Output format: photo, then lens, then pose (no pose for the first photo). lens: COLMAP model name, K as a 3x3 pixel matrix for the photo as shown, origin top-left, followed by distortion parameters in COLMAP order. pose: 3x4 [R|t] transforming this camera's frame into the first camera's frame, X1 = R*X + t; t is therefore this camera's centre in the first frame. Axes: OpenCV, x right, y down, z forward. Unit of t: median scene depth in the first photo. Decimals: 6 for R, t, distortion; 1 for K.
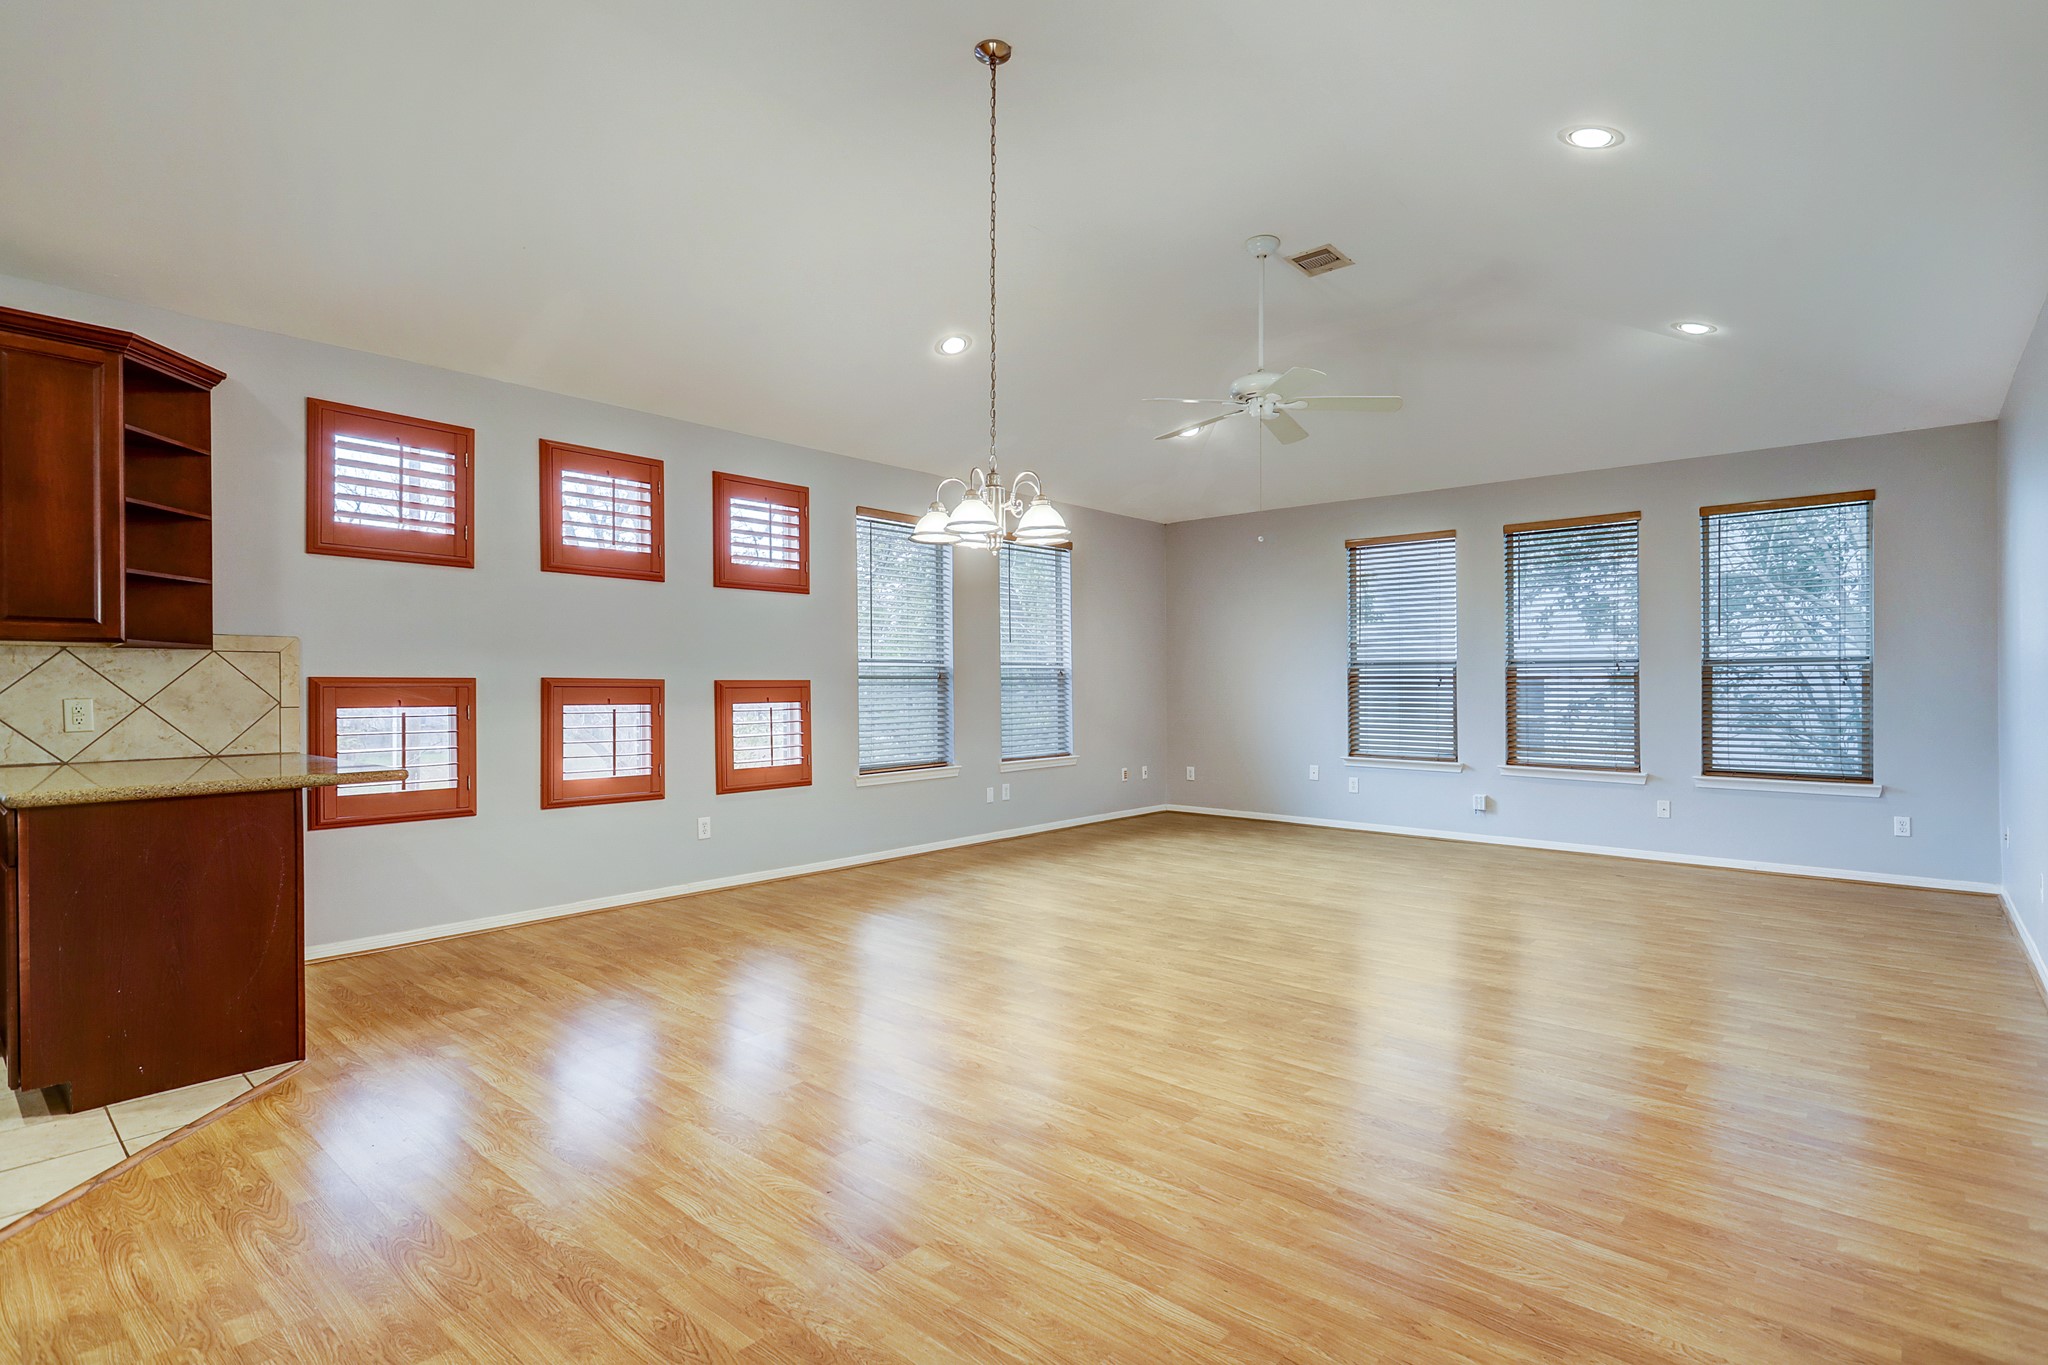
lens RADIAL K [[995.4, 0, 1039.3], [0, 995.4, 693.6], [0, 0, 1]] dist [0.000769, 0.000903]
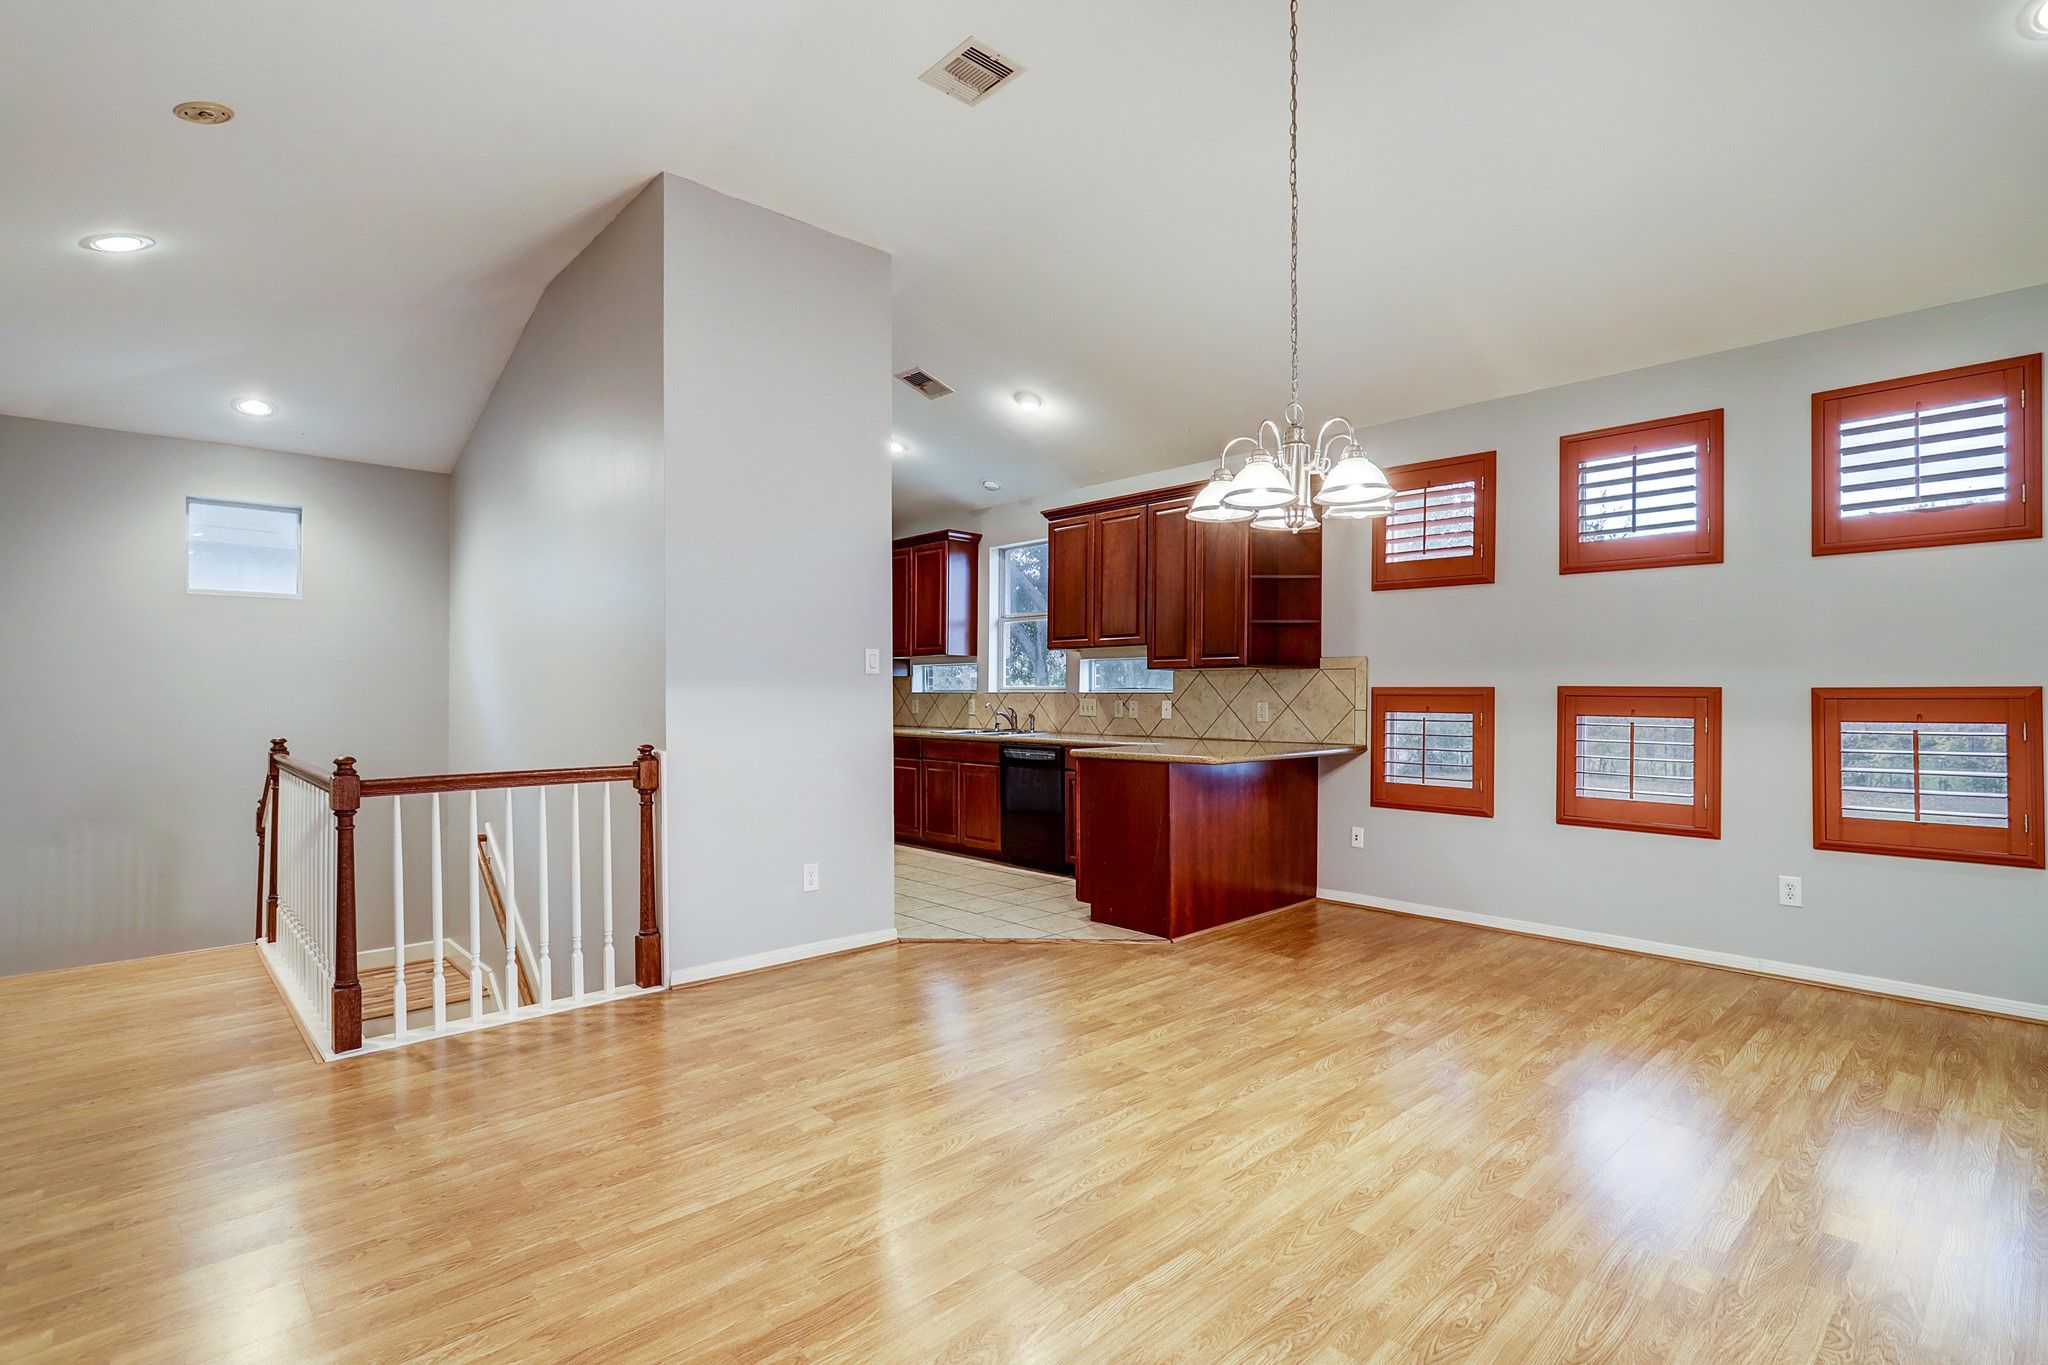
lens RADIAL K [[995.4, 0, 1038.0], [0, 995.4, 682.2], [0, 0, 1]] dist [0.000769, 0.000903]
pose [[-0.107950, -0.006257, -0.994137, 0.605454], [-0.006552, 0.999963, -0.005582, -0.013204], [0.994135, 0.005911, -0.107987, 0.725248]]
